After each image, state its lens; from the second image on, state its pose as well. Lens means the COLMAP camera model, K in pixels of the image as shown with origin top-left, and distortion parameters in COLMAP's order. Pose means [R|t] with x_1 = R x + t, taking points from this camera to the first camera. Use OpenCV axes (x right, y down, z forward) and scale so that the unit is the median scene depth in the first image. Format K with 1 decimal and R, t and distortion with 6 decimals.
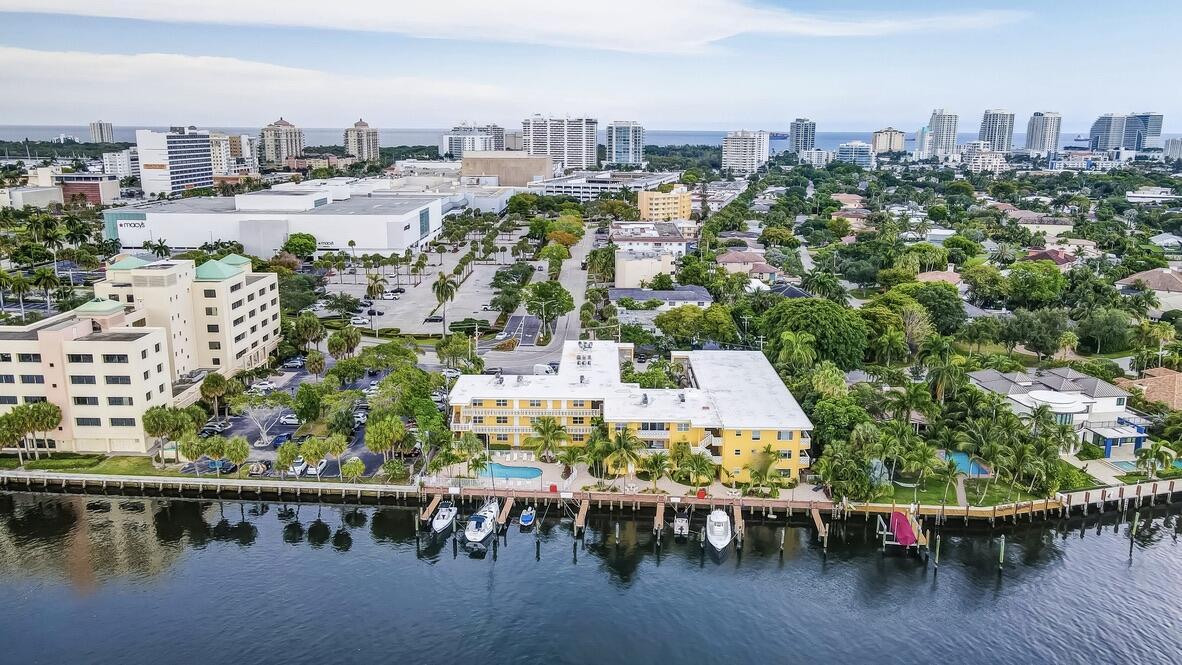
lens RADIAL K [[870.4, 0, 598.8], [0, 870.4, 332.8], [0, 0, 1]] dist [0.014200, 0.014369]
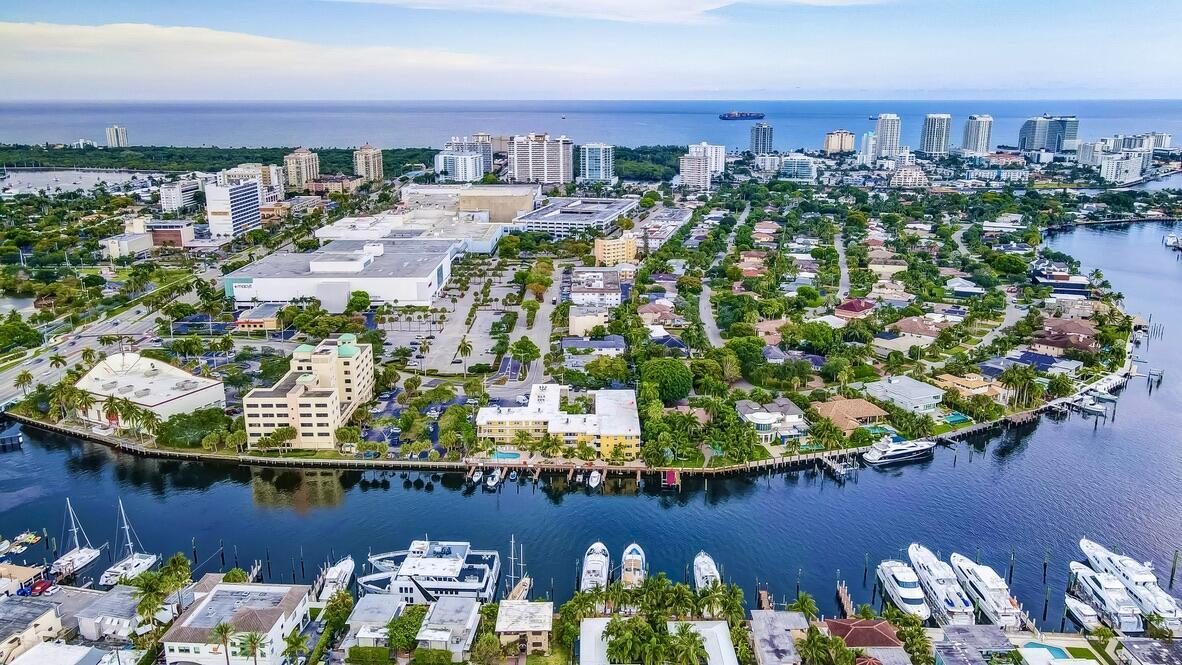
lens RADIAL K [[870.4, 0, 600.9], [0, 870.4, 330.9], [0, 0, 1]] dist [0.014200, 0.014369]
pose [[0.999808, -0.011522, 0.015823, 0.093763], [0.011007, 0.999418, 0.032286, -0.194067], [-0.016186, -0.032105, 0.999353, -1.035877]]
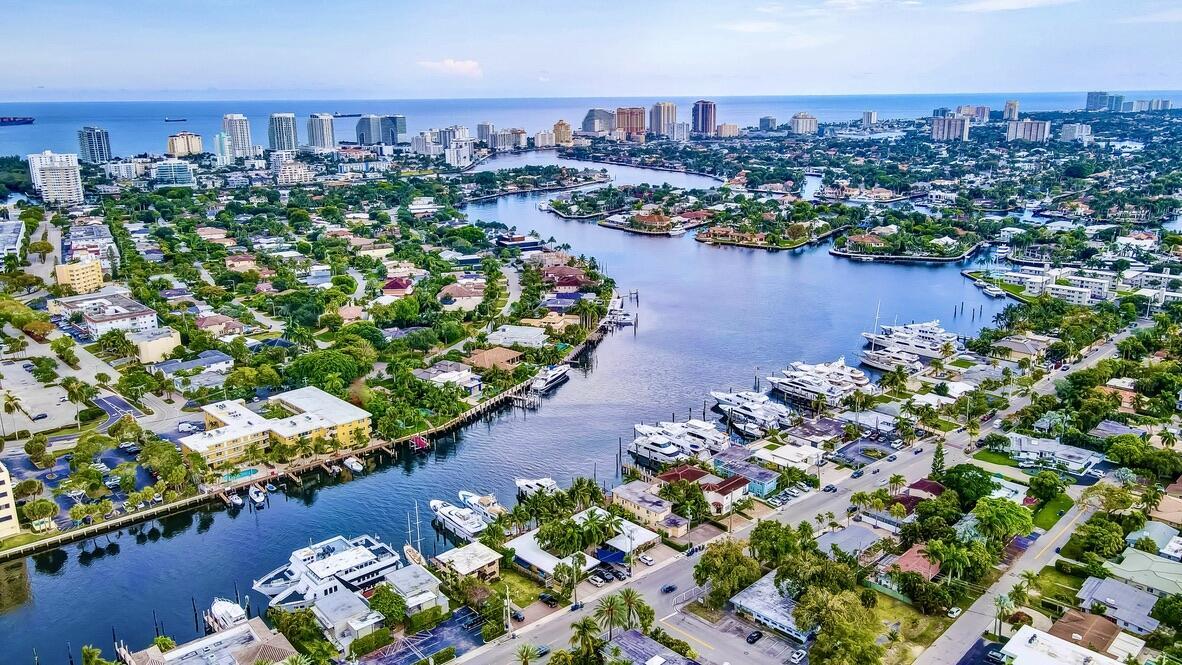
lens RADIAL K [[870.4, 0, 598.0], [0, 870.4, 329.3], [0, 0, 1]] dist [0.014200, 0.014369]
pose [[0.709210, -0.200056, 0.676017, -0.737347], [0.177876, 0.978647, 0.103004, -0.212786], [-0.682189, 0.047196, 0.729651, -0.977418]]
